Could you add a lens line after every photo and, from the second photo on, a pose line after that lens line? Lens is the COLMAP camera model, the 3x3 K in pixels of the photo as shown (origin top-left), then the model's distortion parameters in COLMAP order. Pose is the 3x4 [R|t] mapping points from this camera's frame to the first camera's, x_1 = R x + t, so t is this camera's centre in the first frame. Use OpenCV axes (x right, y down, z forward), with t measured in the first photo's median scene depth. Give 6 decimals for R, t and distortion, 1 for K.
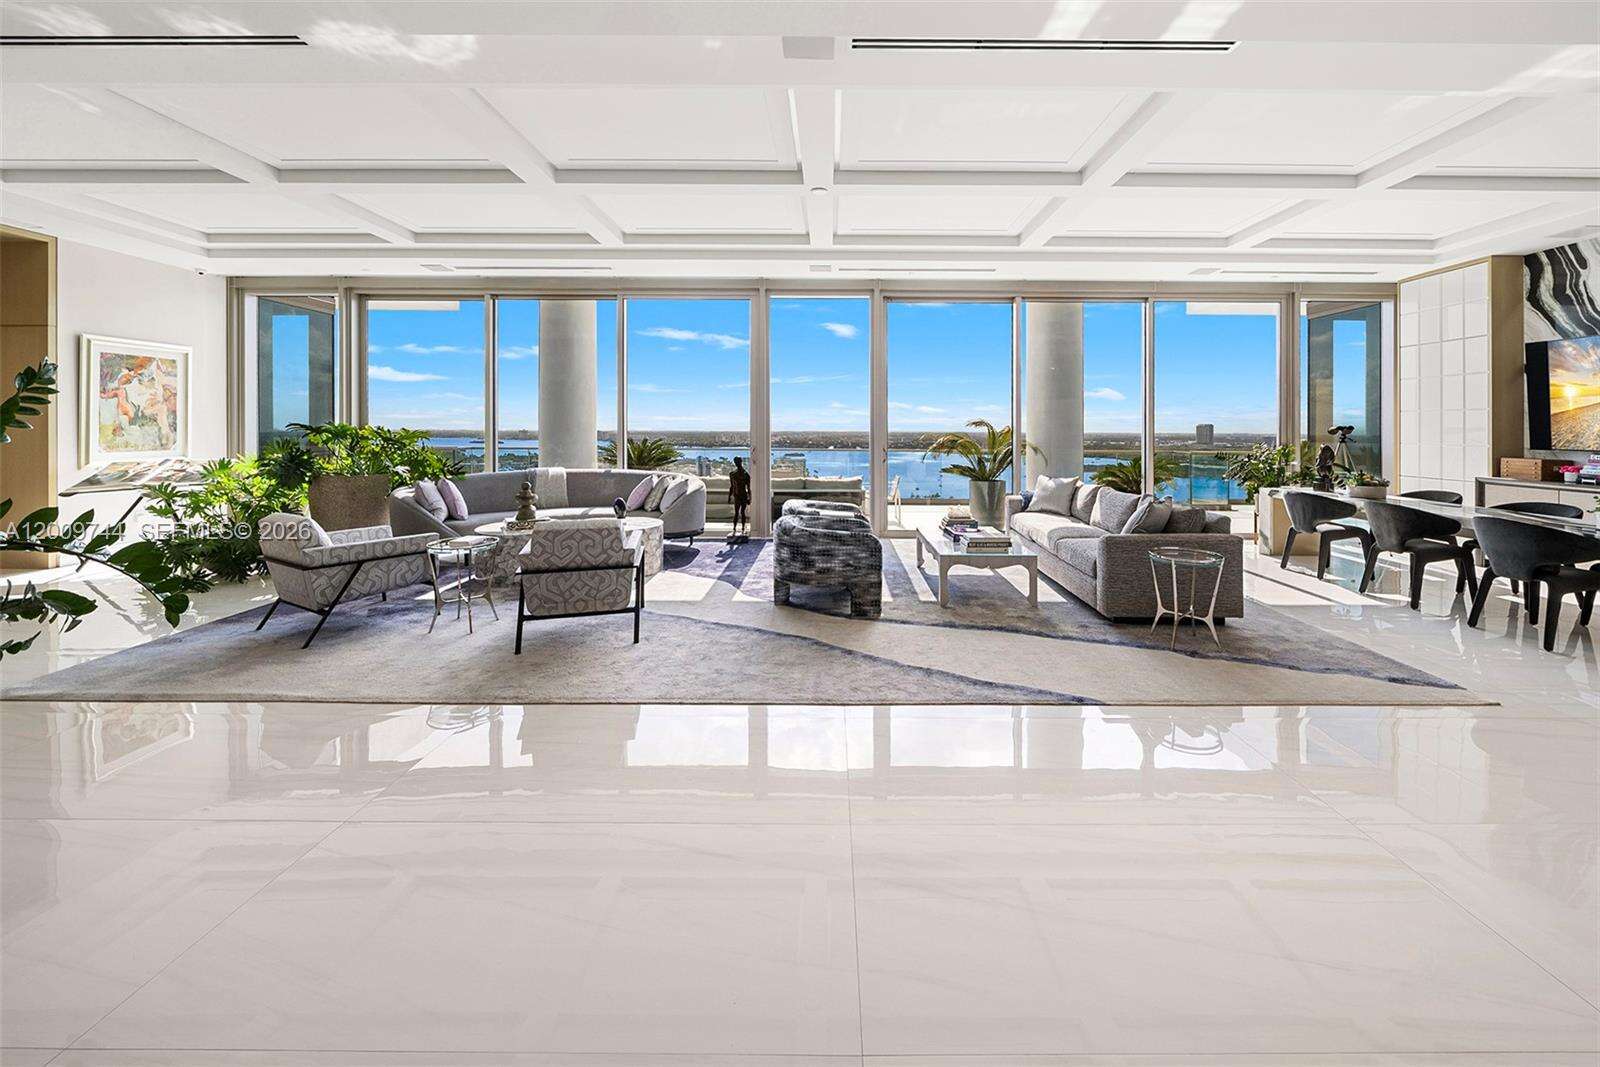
lens RADIAL K [[603.7, 0, 826.5], [0, 603.7, 427.7], [0, 0, 1]] dist [-0.003456, -0.000515]
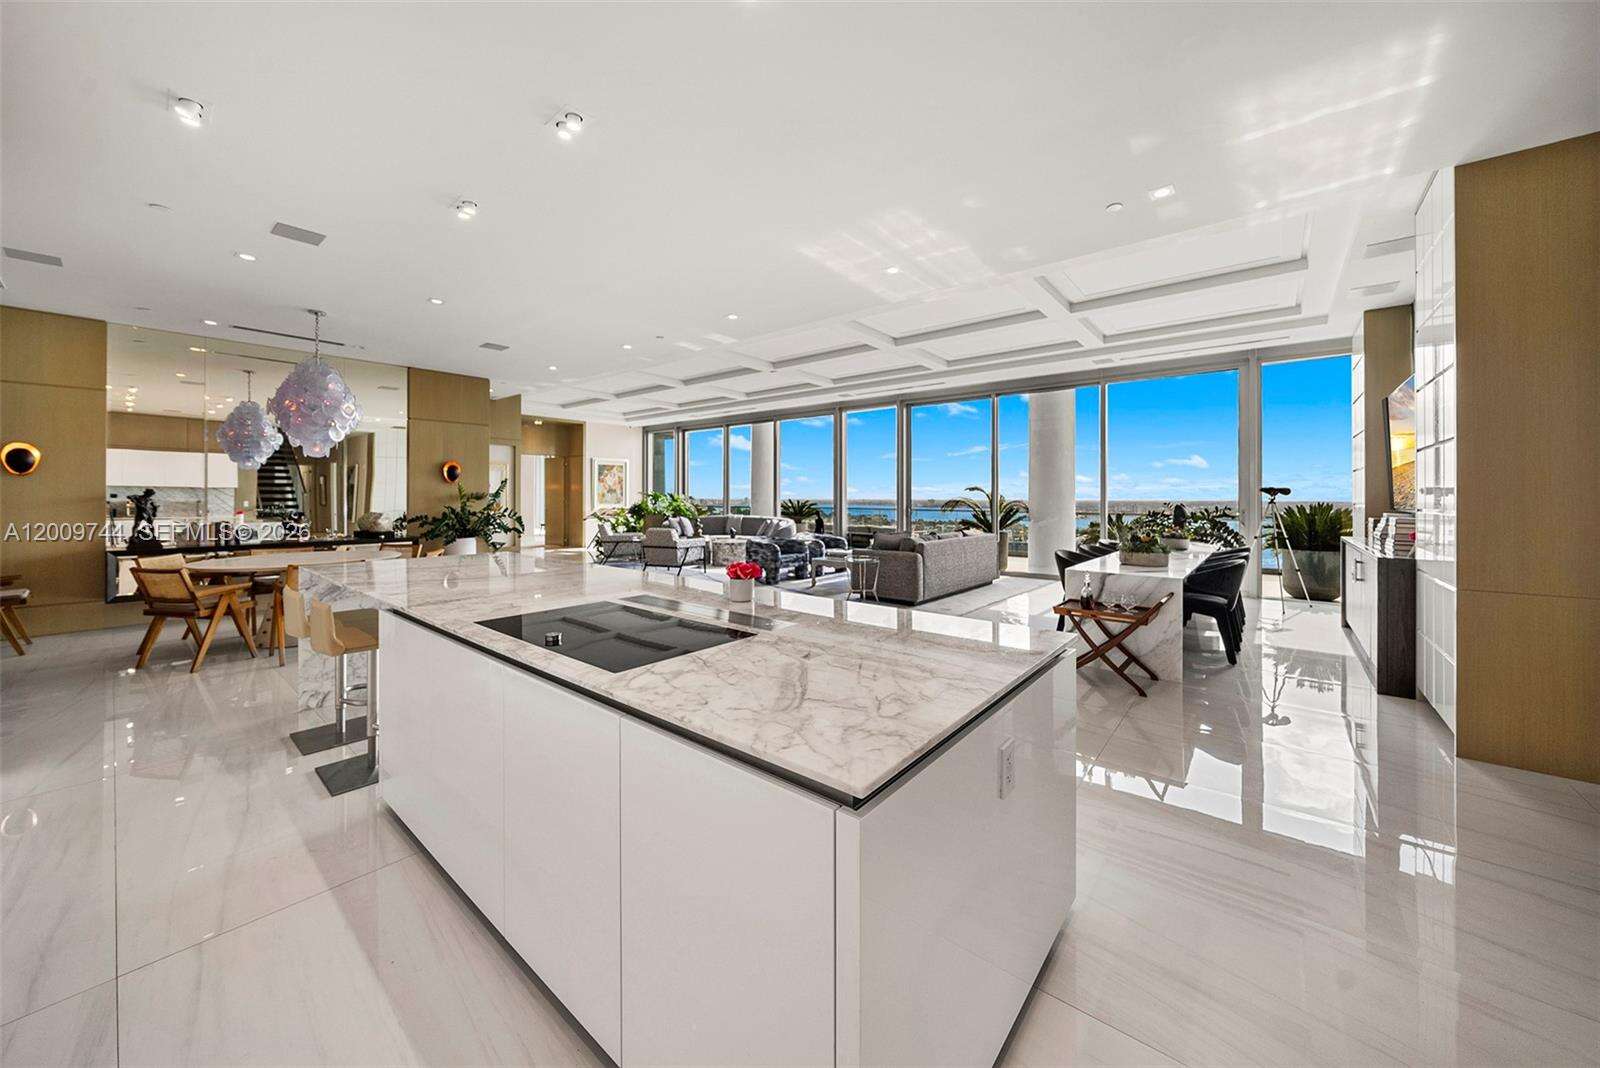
lens RADIAL K [[567.9, 0, 793.6], [0, 567.9, 534.9], [0, 0, 1]] dist [-0.002940, -0.000629]
pose [[0.760149, 0.043828, -0.648269, 0.990071], [-0.001537, 0.997841, 0.065659, 0.012845], [0.649747, -0.048914, 0.758575, -0.300991]]
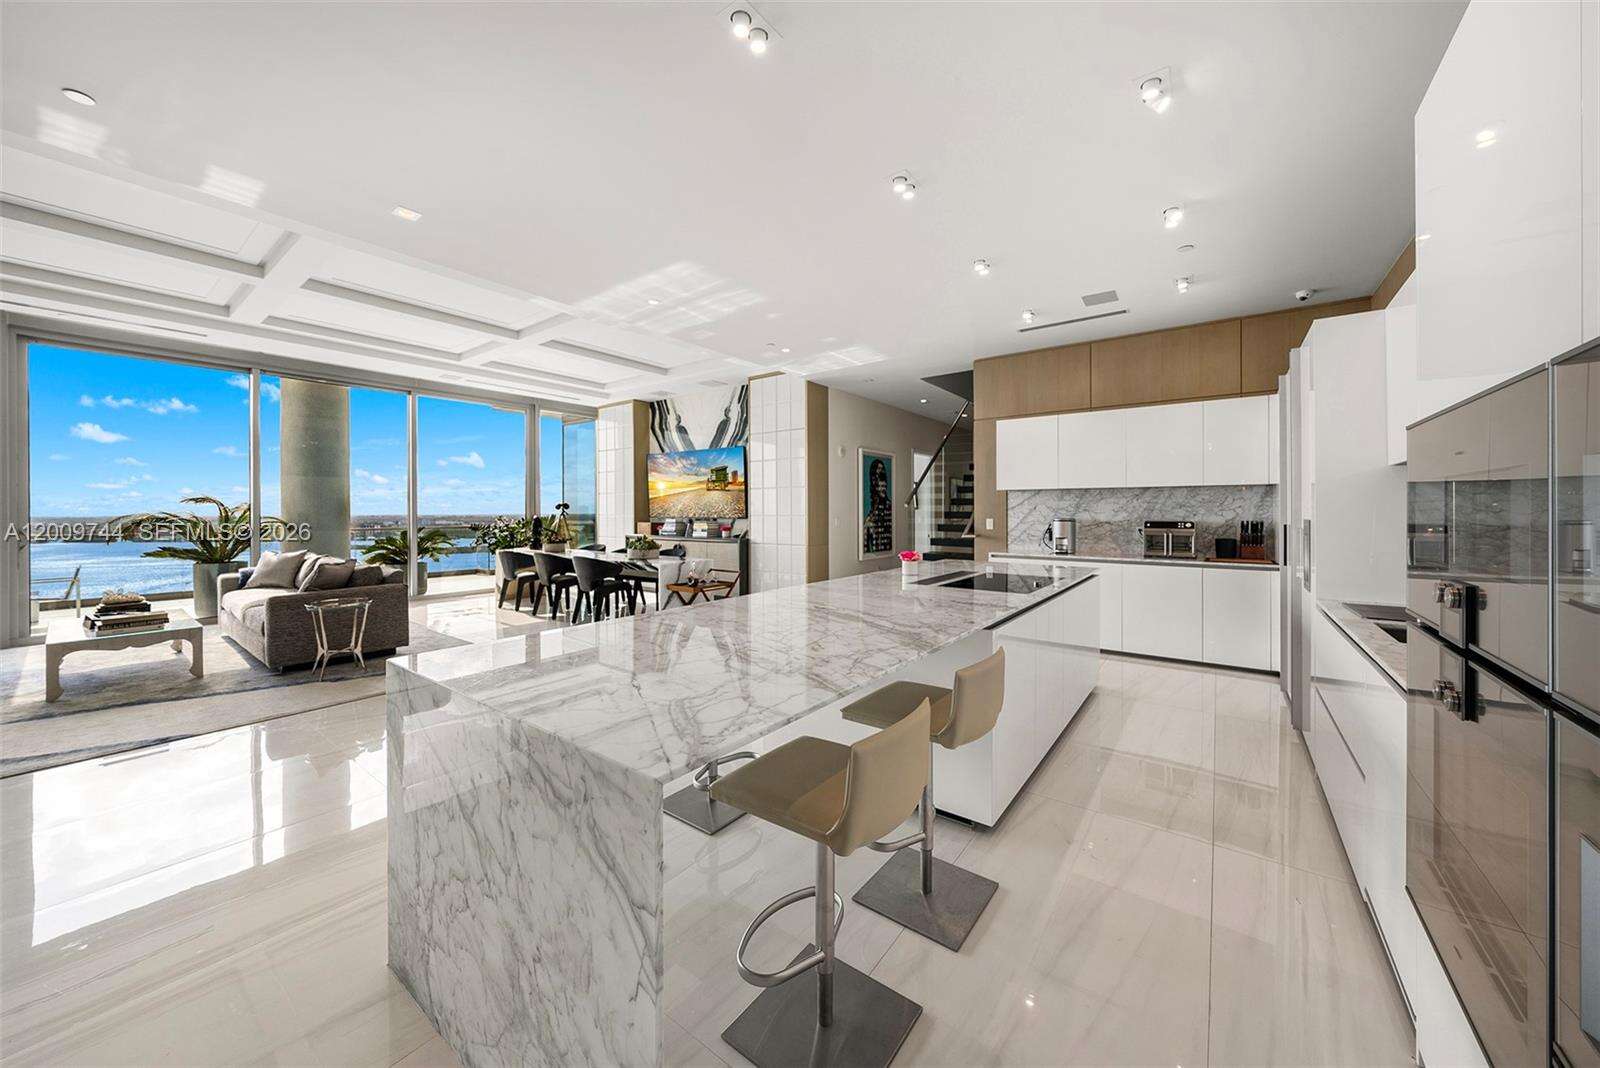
lens RADIAL K [[567.9, 0, 801.7], [0, 567.9, 507.5], [0, 0, 1]] dist [-0.002940, -0.000629]
pose [[0.601401, -0.001771, 0.798945, 0.146936], [0.005084, 0.999986, -0.001610, 0.013147], [-0.798931, 0.005030, 0.601402, -0.294145]]
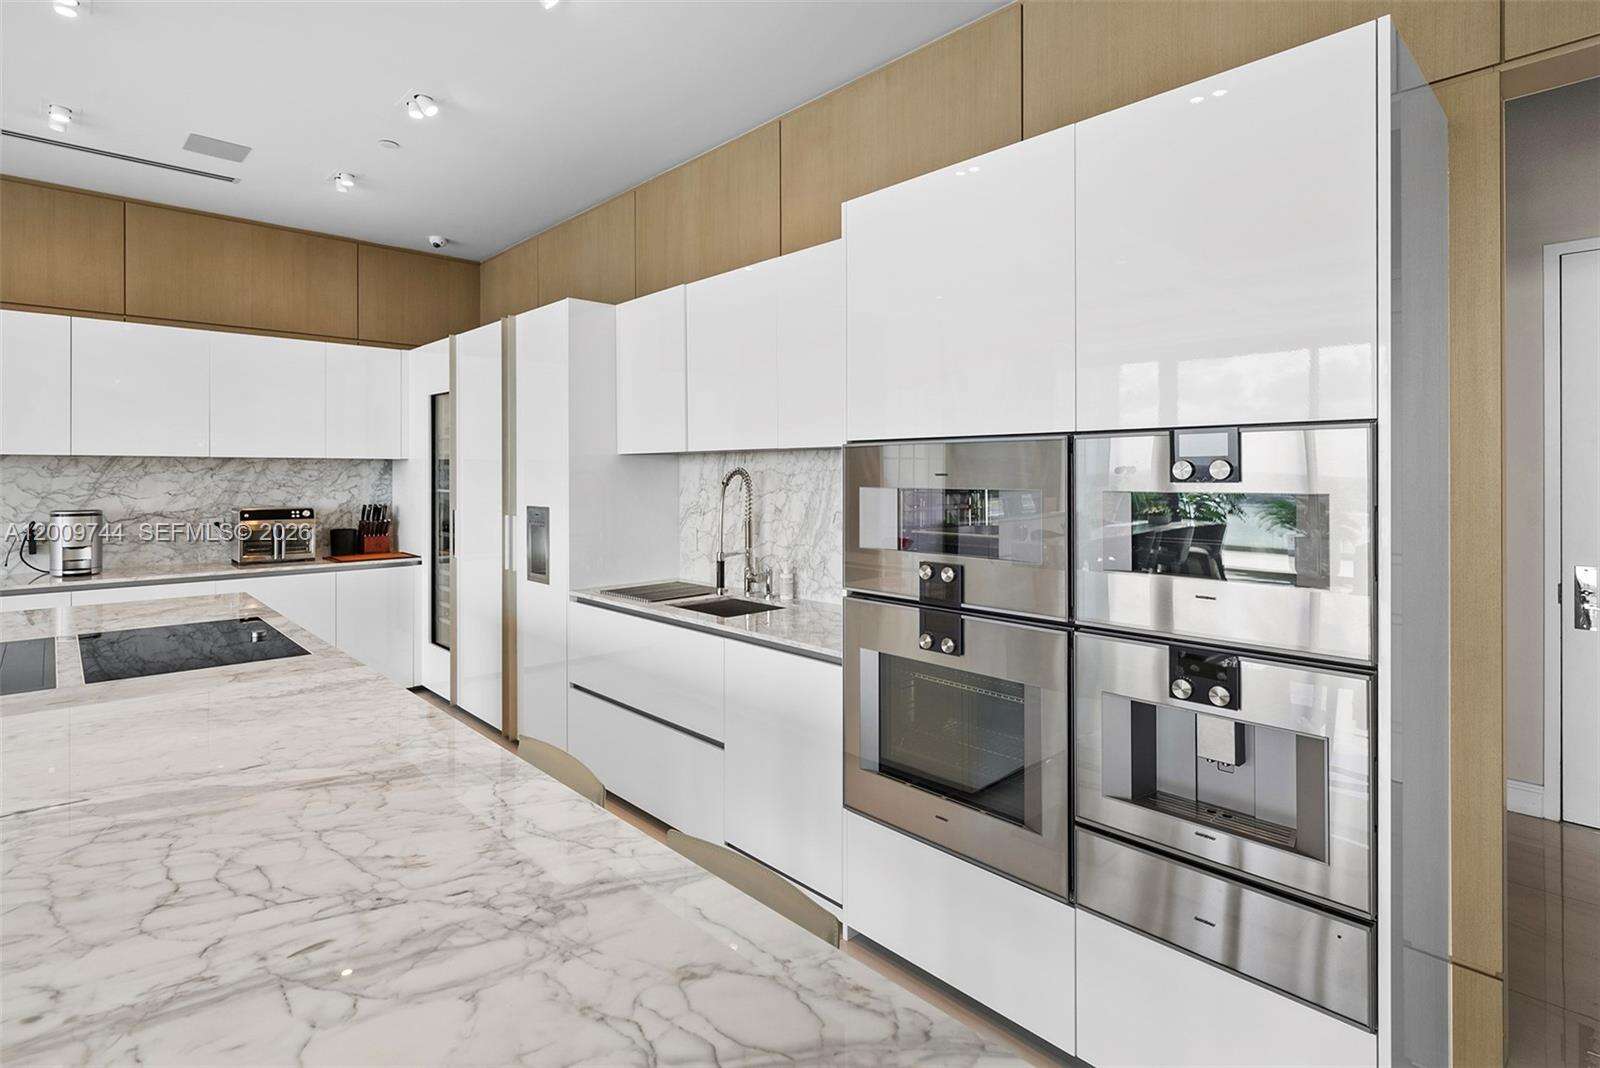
lens RADIAL K [[795.9, 0, 813.1], [0, 795.9, 474.6], [0, 0, 1]] dist [0.001470, 0.000185]
pose [[-0.691152, -0.005368, 0.722689, 0.189522], [-0.001837, 0.999982, 0.005671, -0.005121], [-0.722707, 0.002592, -0.691150, -0.063199]]
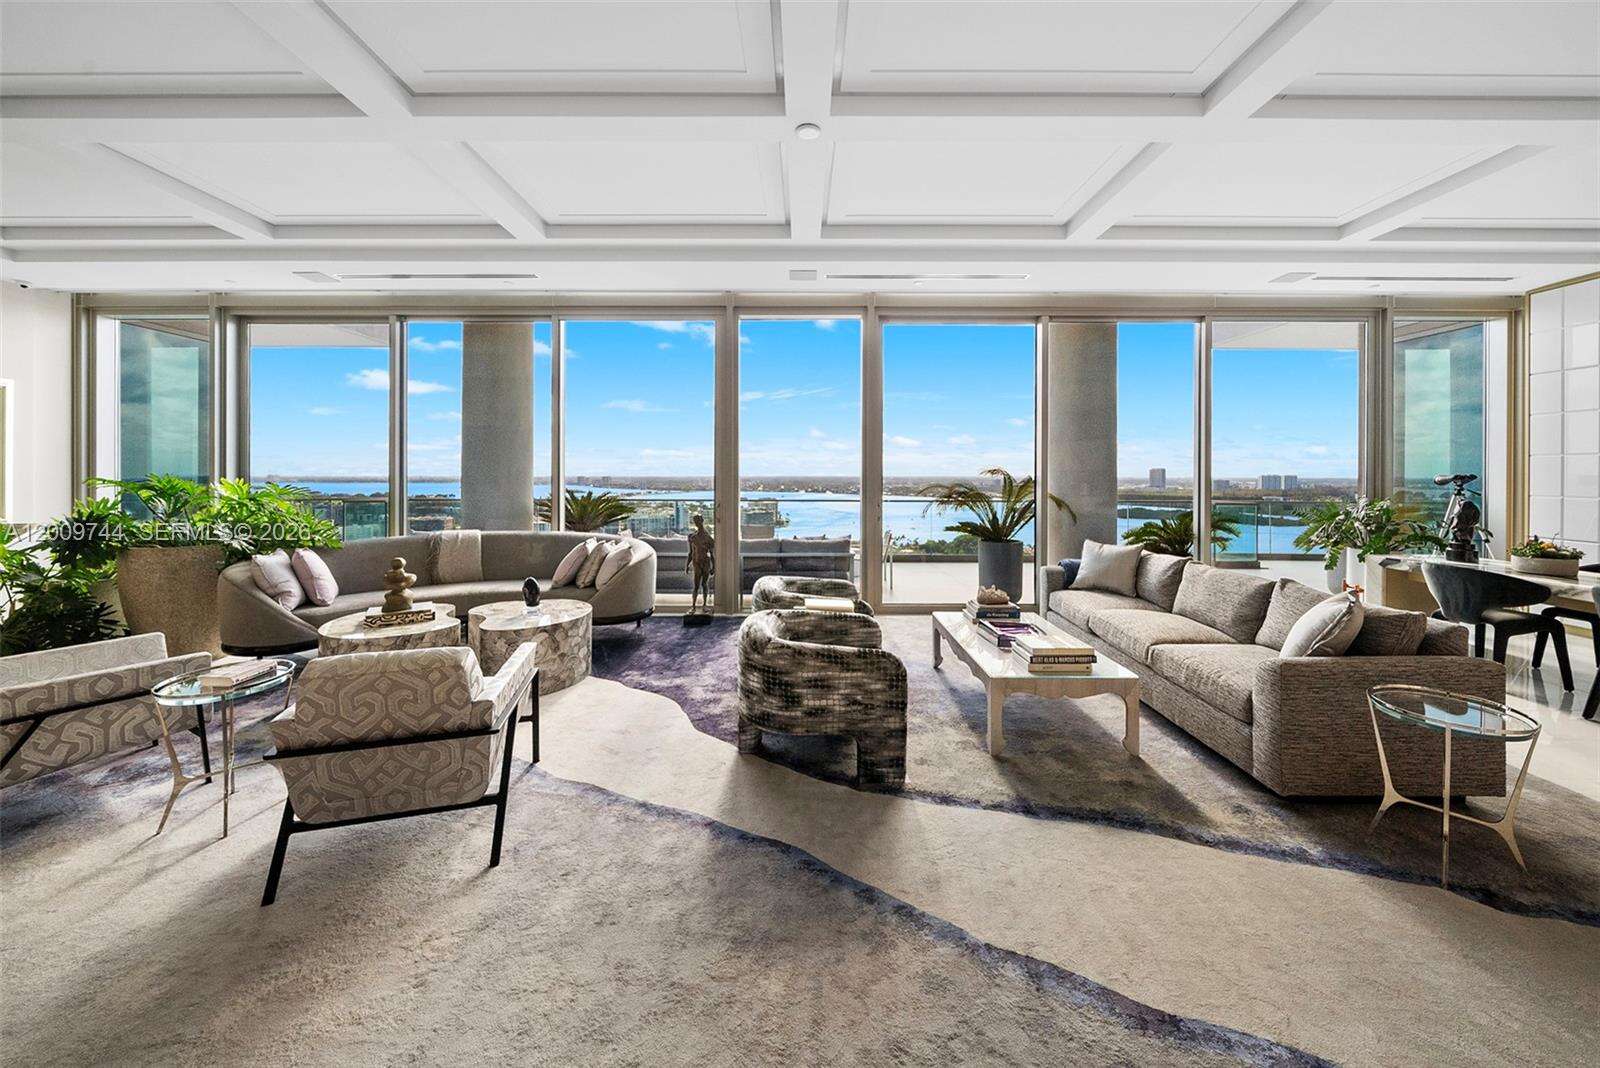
lens RADIAL K [[567.9, 0, 800.9], [0, 567.9, 473.9], [0, 0, 1]] dist [-0.002940, -0.000629]
pose [[0.999997, -0.002183, 0.001296, -0.014731], [0.002175, 0.999981, 0.005694, -0.011324], [-0.001309, -0.005691, 0.999983, 0.290484]]
